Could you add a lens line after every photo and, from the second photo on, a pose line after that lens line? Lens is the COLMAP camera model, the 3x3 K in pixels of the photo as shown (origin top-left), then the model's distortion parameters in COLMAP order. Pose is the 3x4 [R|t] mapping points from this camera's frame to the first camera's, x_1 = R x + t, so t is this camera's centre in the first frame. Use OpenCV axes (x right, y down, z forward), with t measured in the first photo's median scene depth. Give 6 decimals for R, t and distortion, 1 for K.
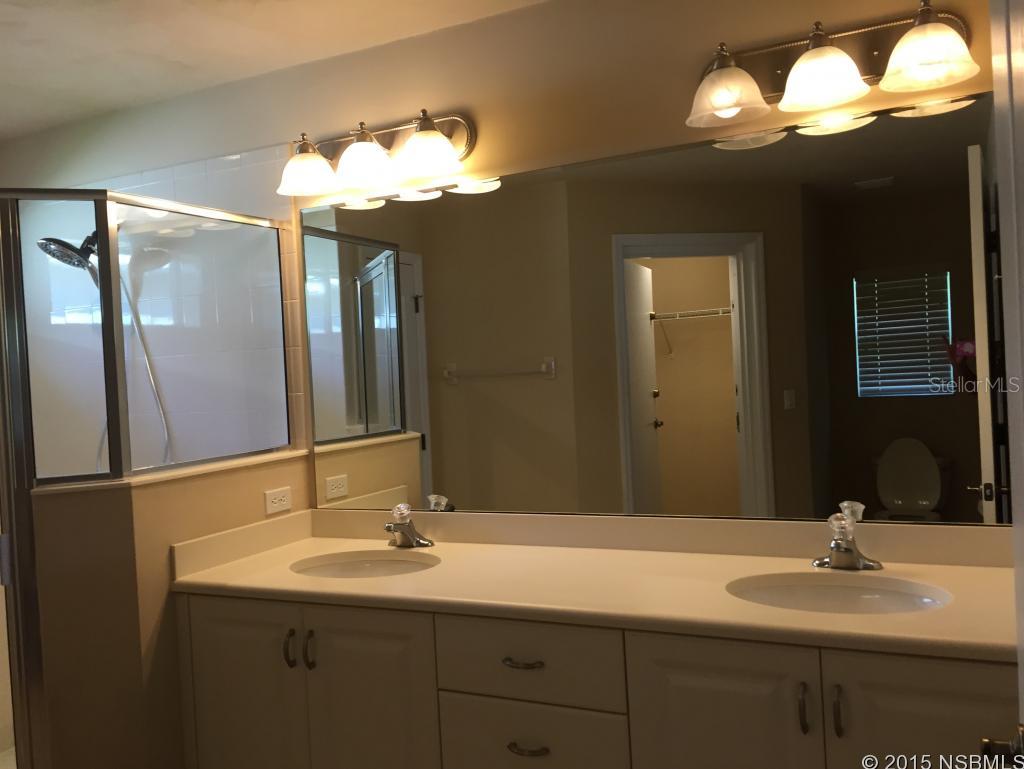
lens RADIAL K [[876.2, 0, 516.9], [0, 876.2, 375.3], [0, 0, 1]] dist [0.072773, -0.106713]
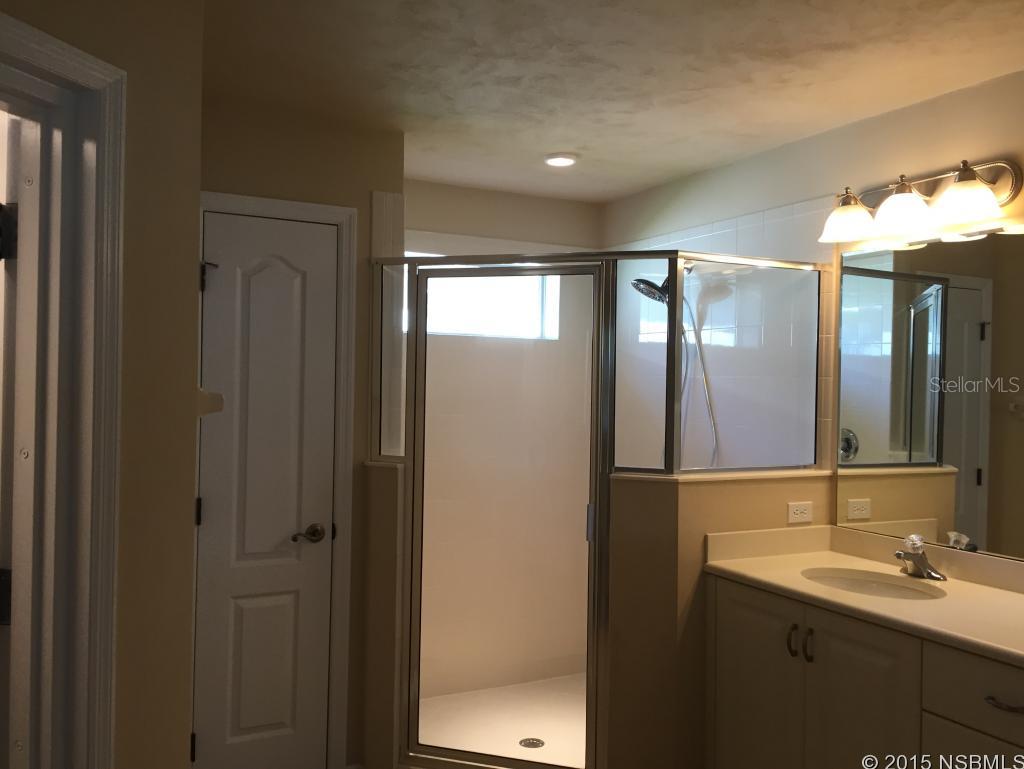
lens RADIAL K [[876.2, 0, 509.0], [0, 876.2, 374.2], [0, 0, 1]] dist [0.072773, -0.106713]
pose [[0.799994, 0.063764, -0.596611, 0.096756], [-0.068294, 0.997552, 0.015040, -0.027048], [0.596109, 0.028713, 0.802390, -0.139927]]
